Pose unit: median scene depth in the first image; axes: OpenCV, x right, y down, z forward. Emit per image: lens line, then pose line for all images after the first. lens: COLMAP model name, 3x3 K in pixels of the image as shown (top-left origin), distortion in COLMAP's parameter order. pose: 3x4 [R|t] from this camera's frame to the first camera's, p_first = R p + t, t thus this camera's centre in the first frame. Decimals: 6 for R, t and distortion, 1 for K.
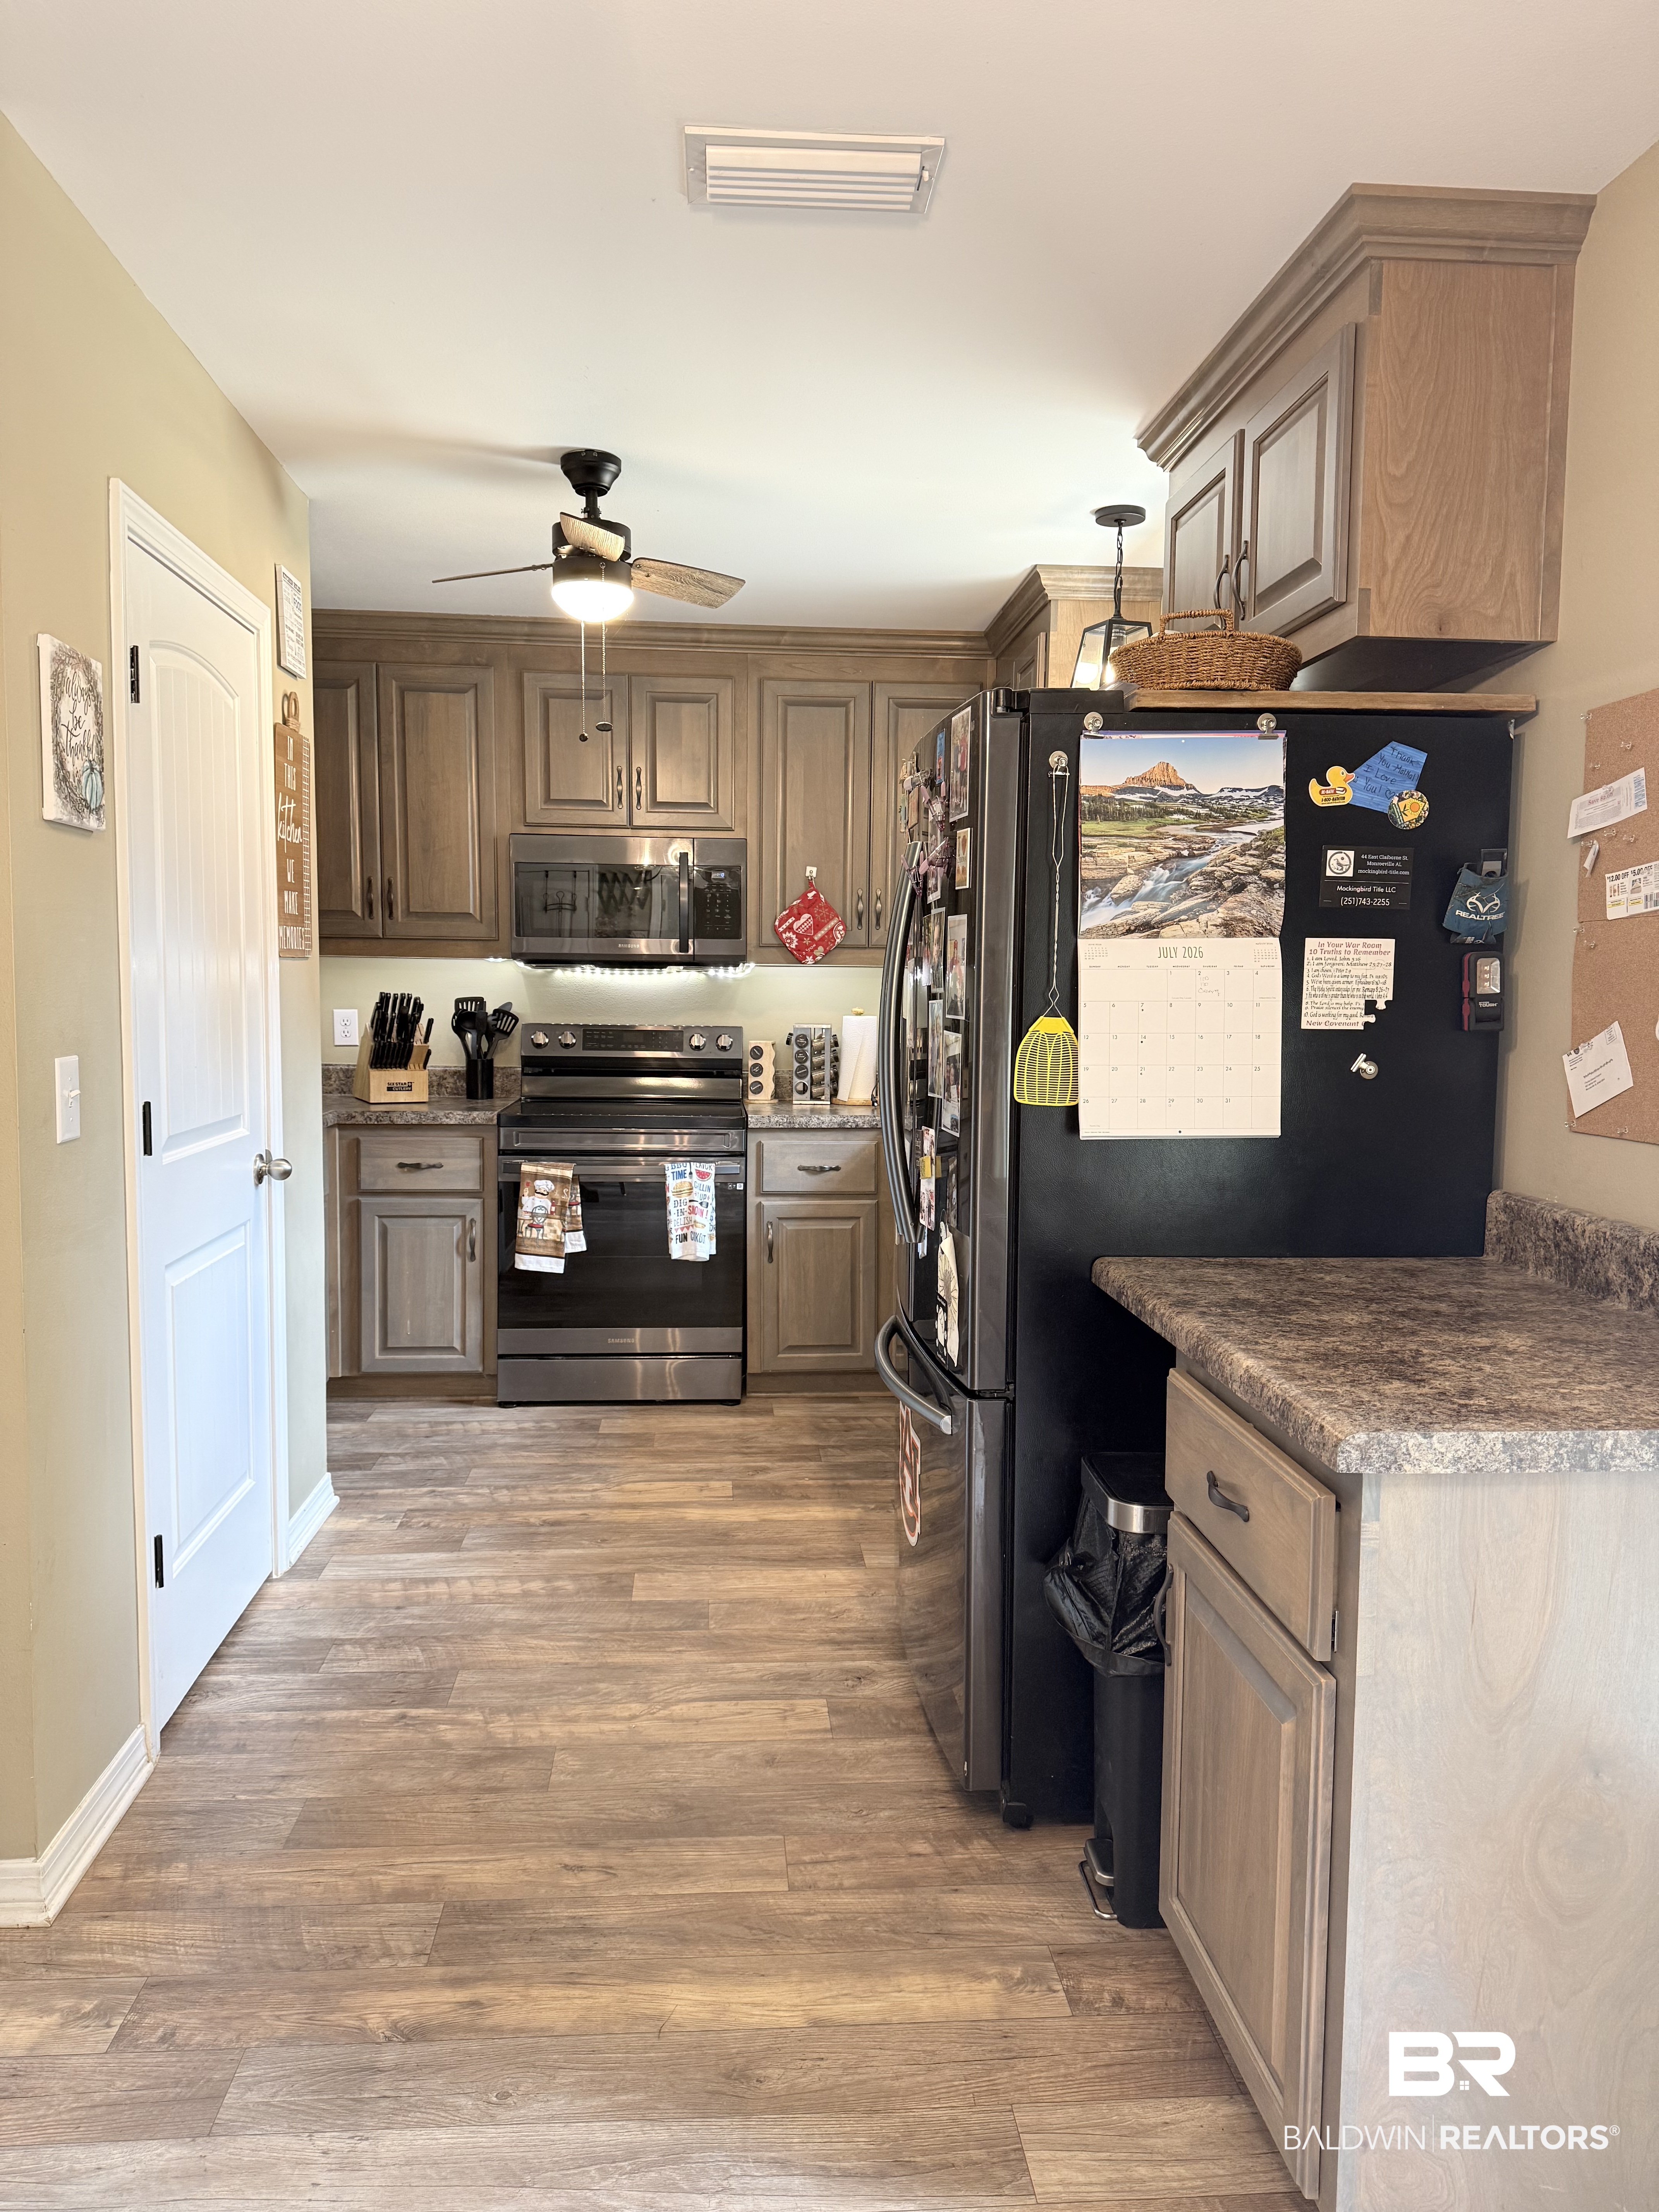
lens RADIAL K [[1538.6, 0, 826.5], [0, 1538.6, 1108.9], [0, 0, 1]] dist [0.072747, -0.000694]
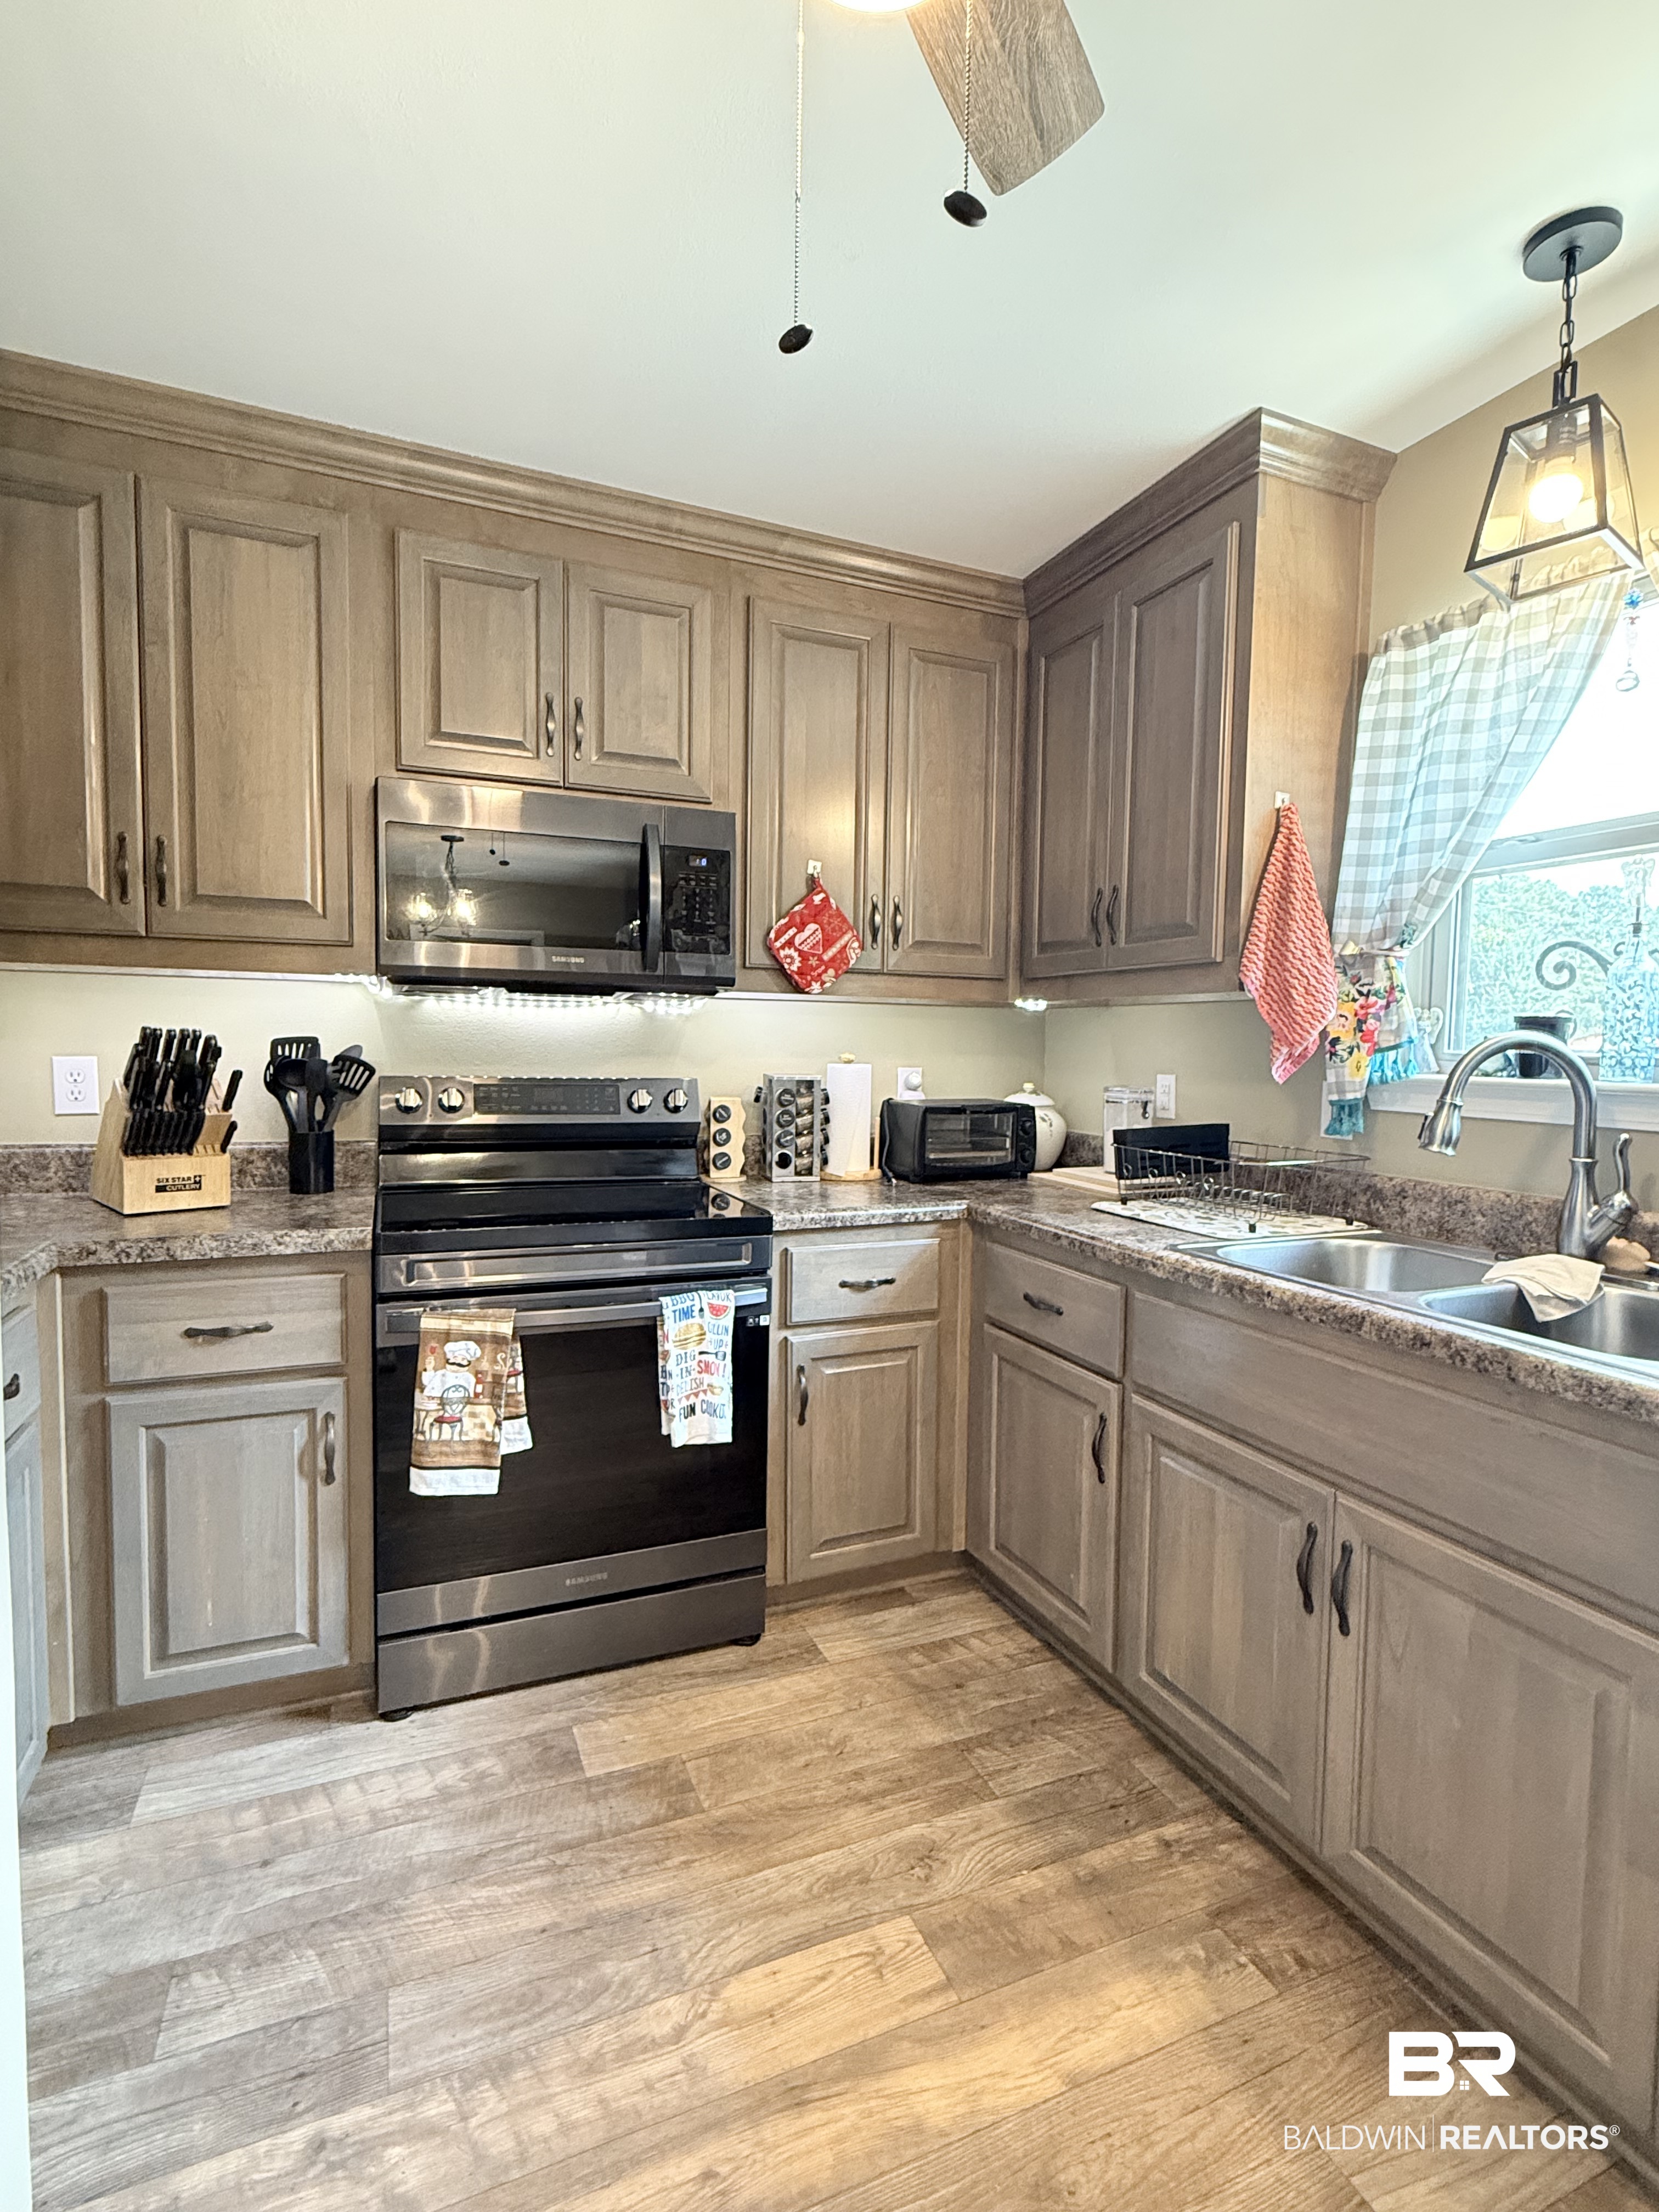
lens RADIAL K [[1045.1, 0, 829.0], [0, 1045.1, 1104.0], [0, 0, 1]] dist [-0.010842, 0.001369]
pose [[0.947876, -0.014004, 0.318333, -0.172073], [0.020497, 0.999644, -0.017056, -0.034921], [-0.317981, 0.022692, 0.947826, 0.559329]]
